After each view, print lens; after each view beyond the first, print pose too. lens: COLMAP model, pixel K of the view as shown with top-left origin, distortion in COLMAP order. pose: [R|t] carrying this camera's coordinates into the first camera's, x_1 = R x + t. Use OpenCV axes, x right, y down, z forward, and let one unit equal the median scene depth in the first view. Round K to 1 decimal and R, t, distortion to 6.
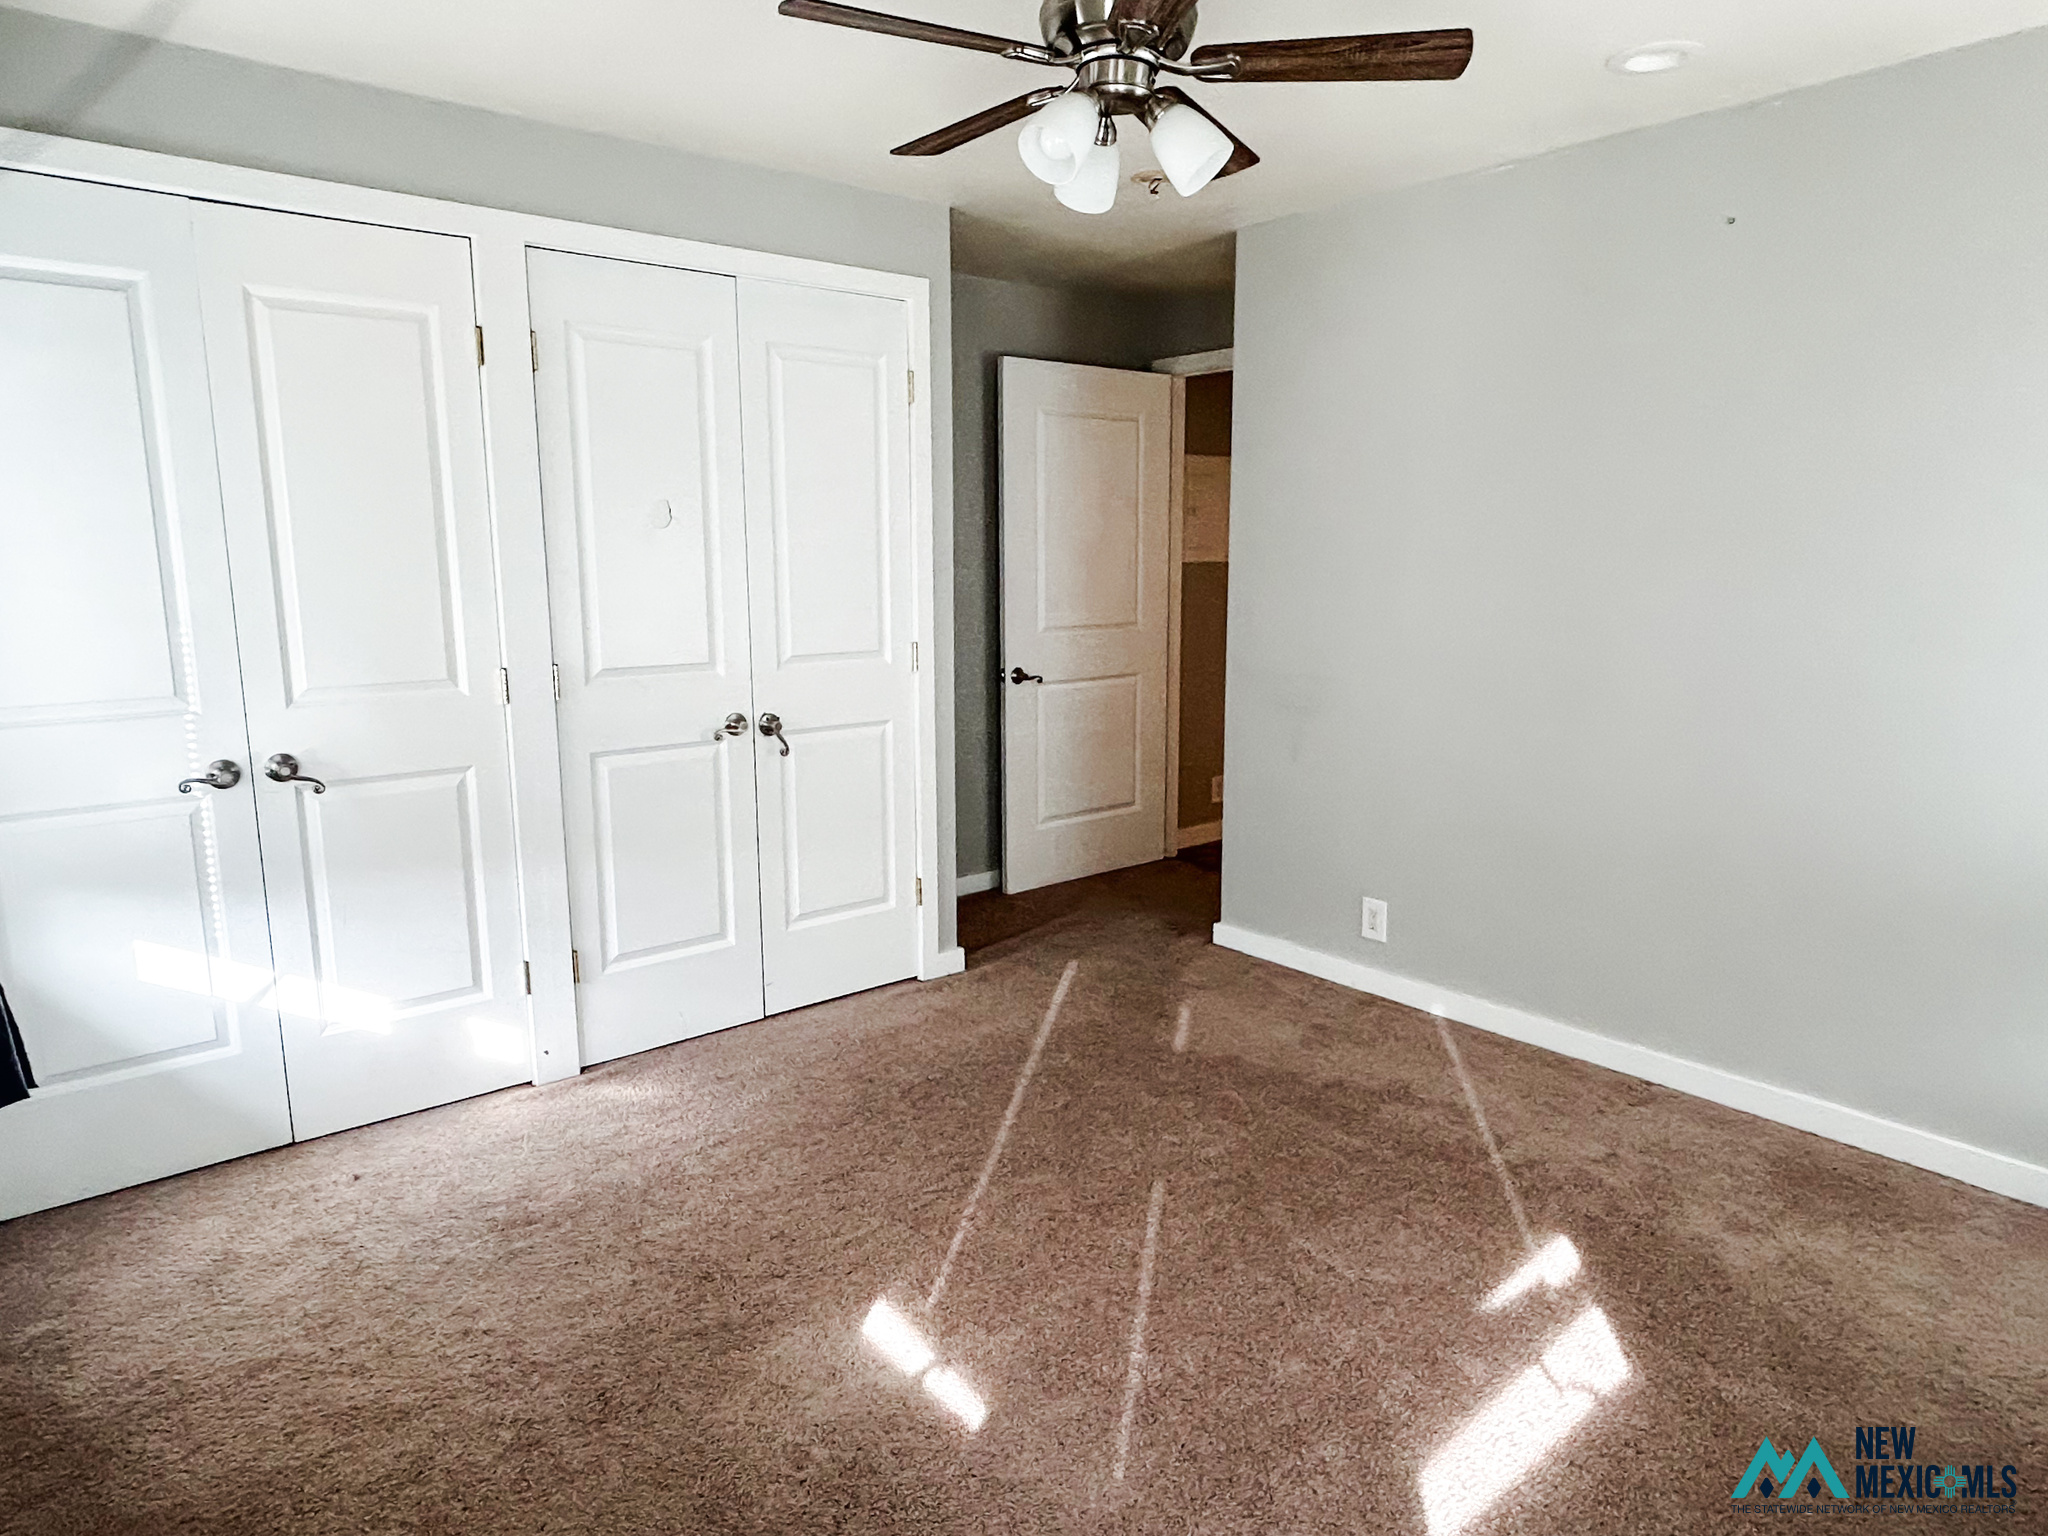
lens RADIAL K [[1226.8, 0, 1044.0], [0, 1226.8, 764.4], [0, 0, 1]] dist [-0.019718, 0.012951]
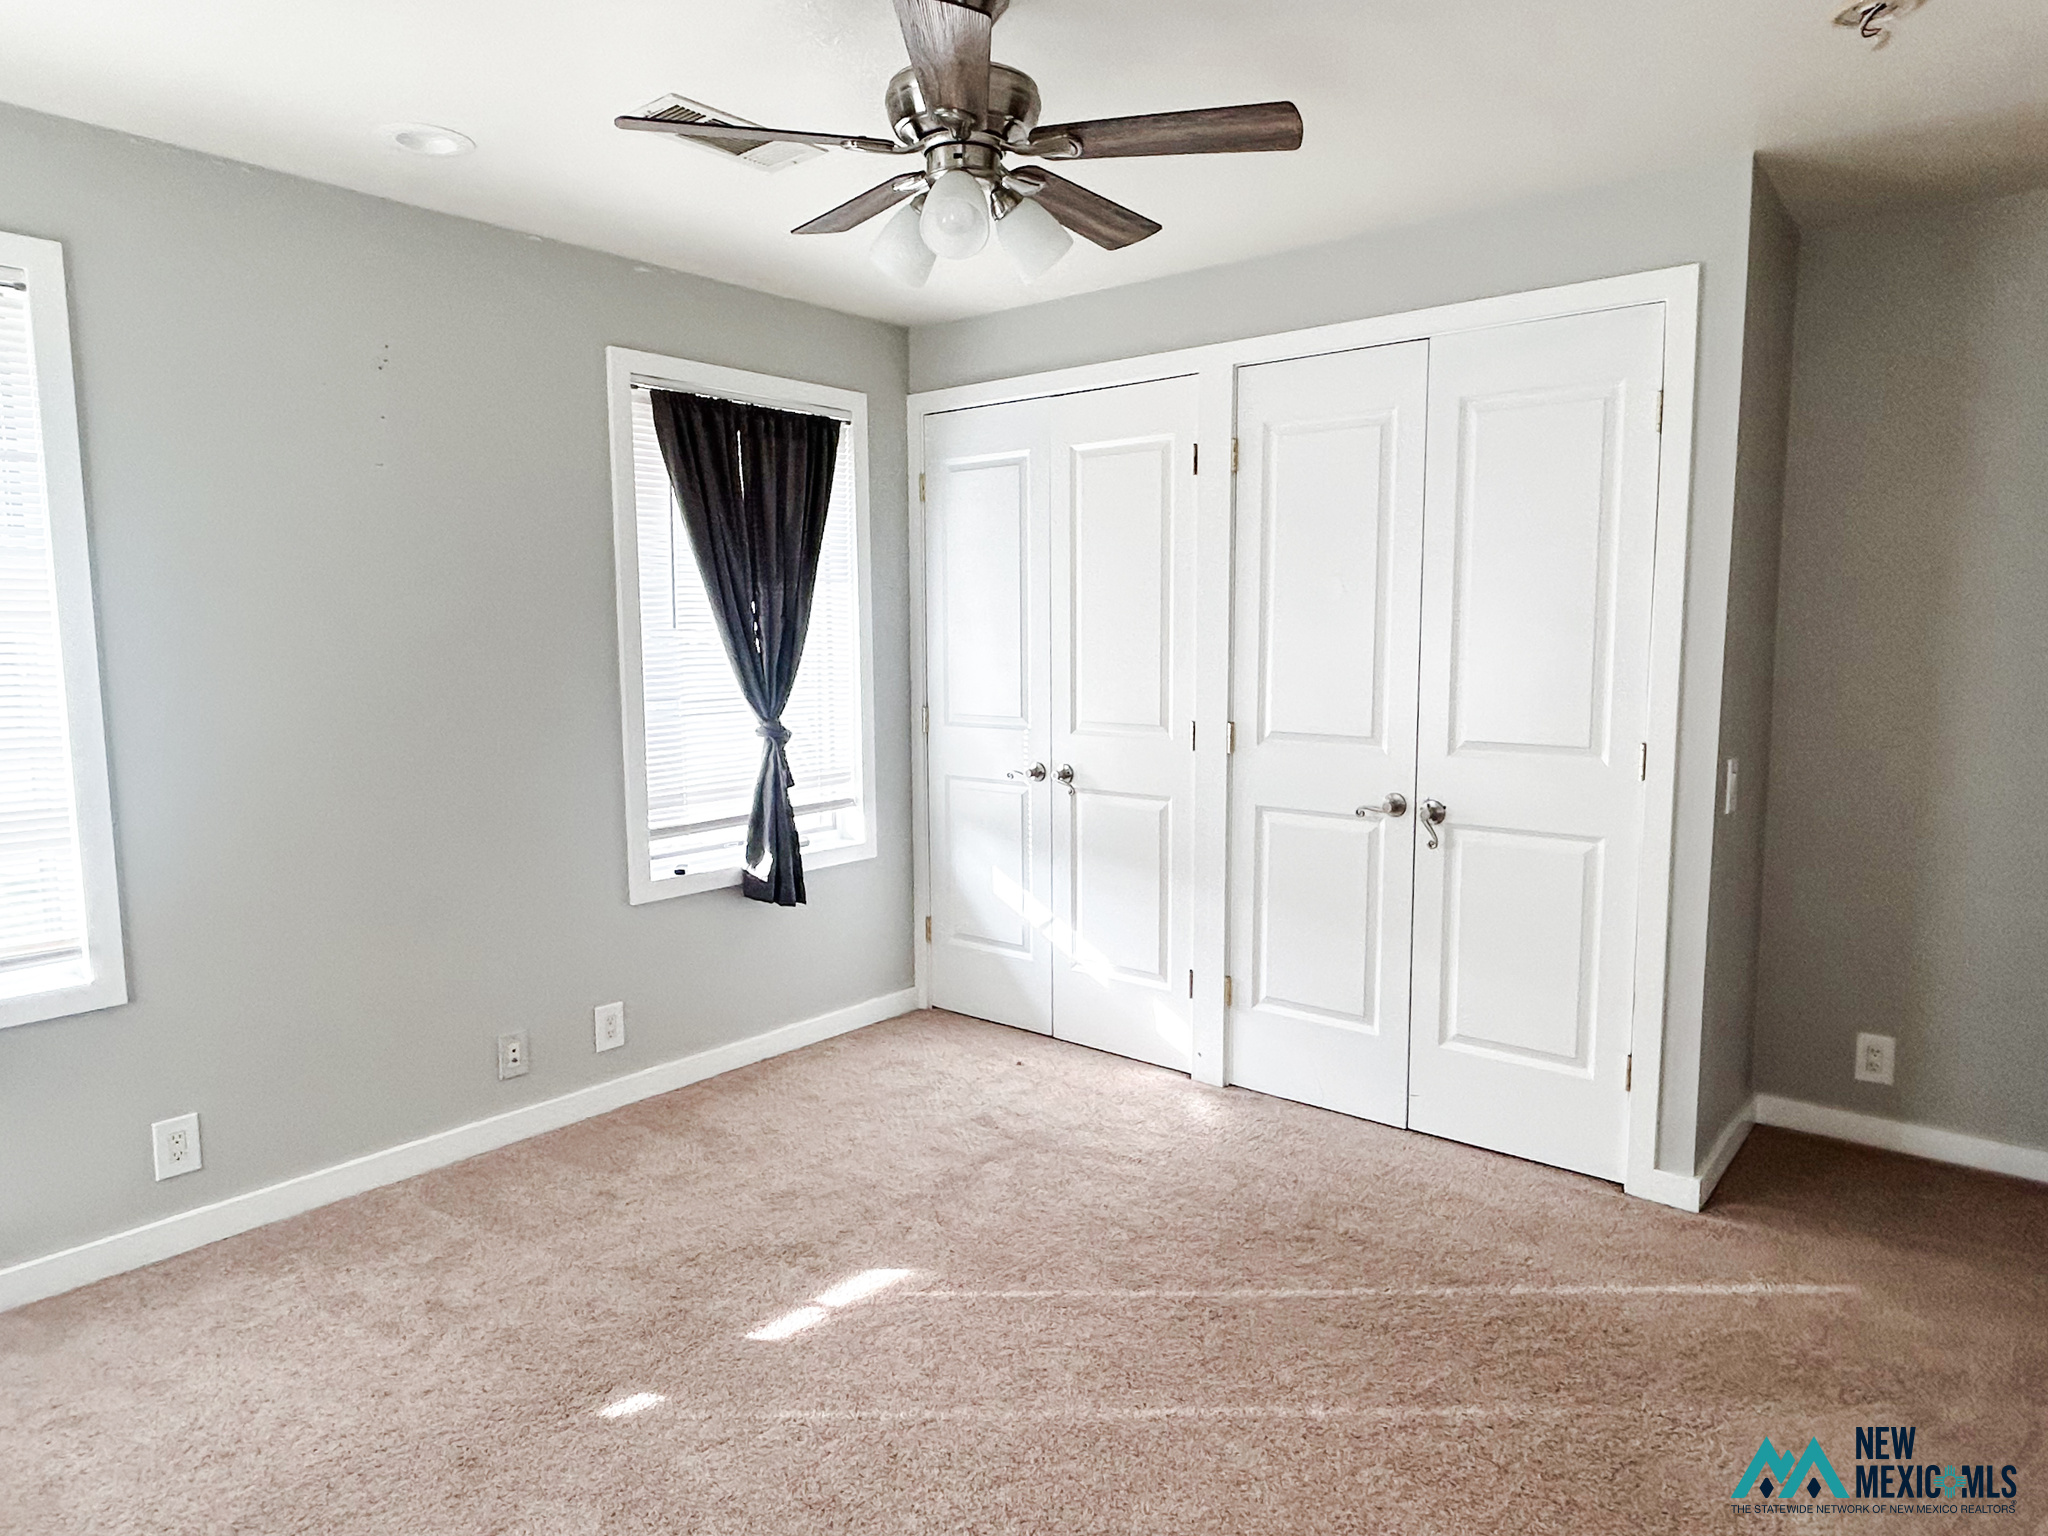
lens RADIAL K [[1226.8, 0, 1044.0], [0, 1226.8, 764.4], [0, 0, 1]] dist [-0.019718, 0.012951]
pose [[0.191711, 0.108316, -0.975456, 0.673070], [-0.167329, 0.982947, 0.076262, -0.098937], [0.967082, 0.148602, 0.206566, 0.583763]]
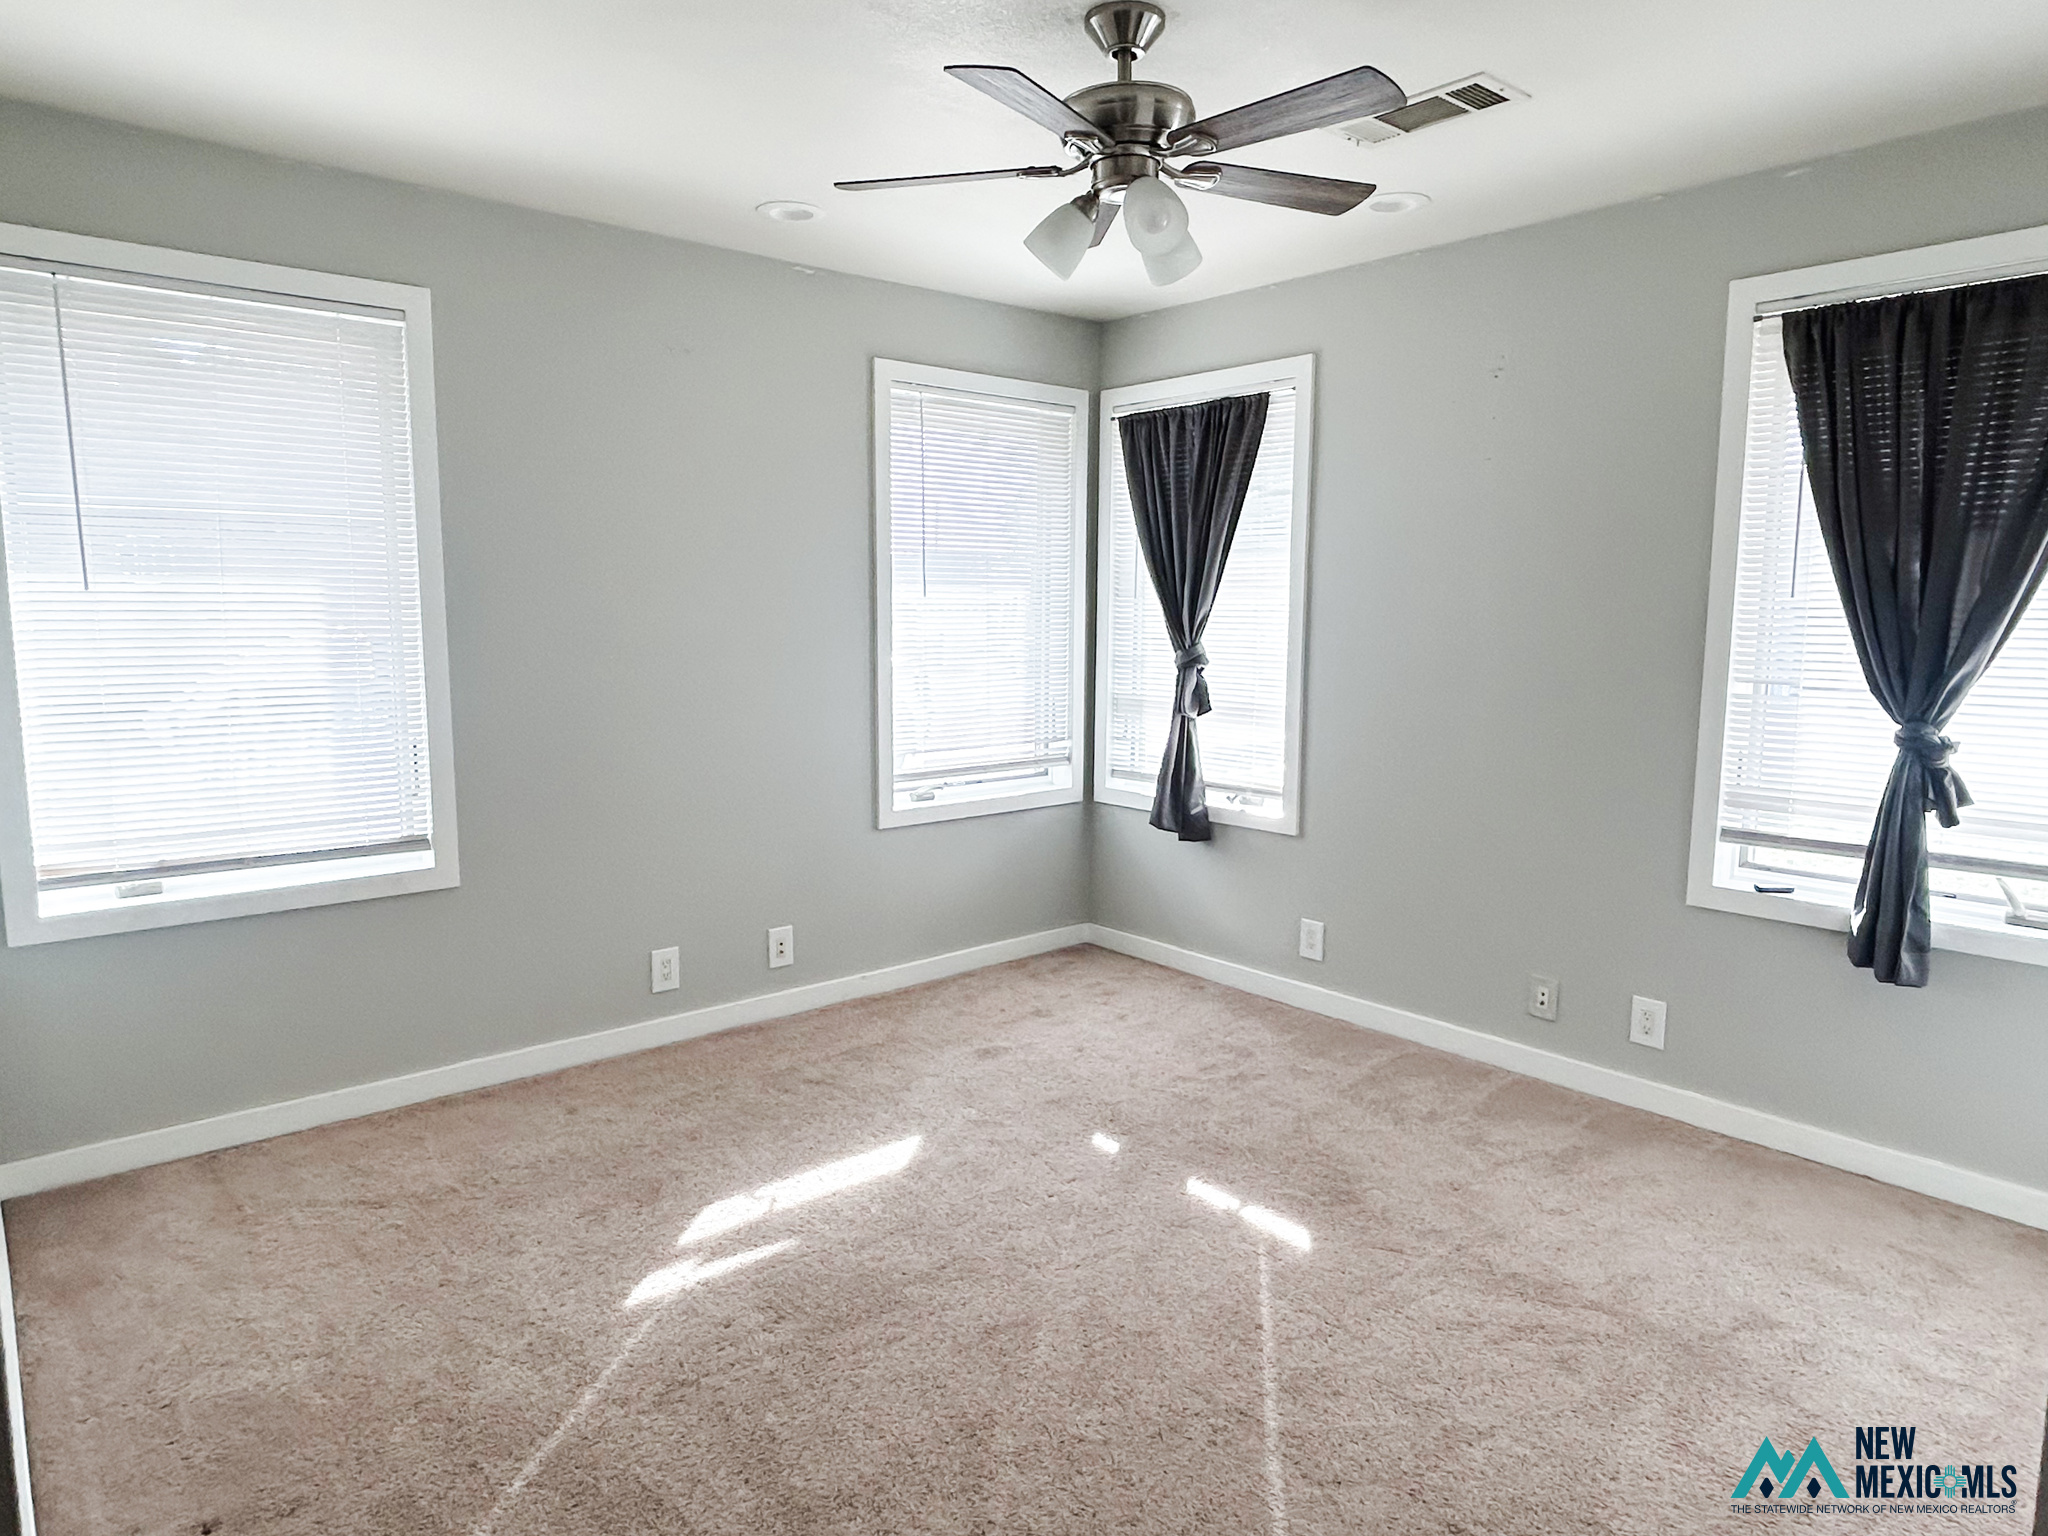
lens RADIAL K [[1280.5, 0, 1024.0], [0, 1280.5, 768.0], [0, 0, 1]] dist [-0.005891, -0.001048]
pose [[-0.999556, 0.001410, -0.029755, 0.113819], [-0.007721, 0.952474, 0.304521, -0.247455], [0.028770, 0.304616, -0.952041, 1.412921]]
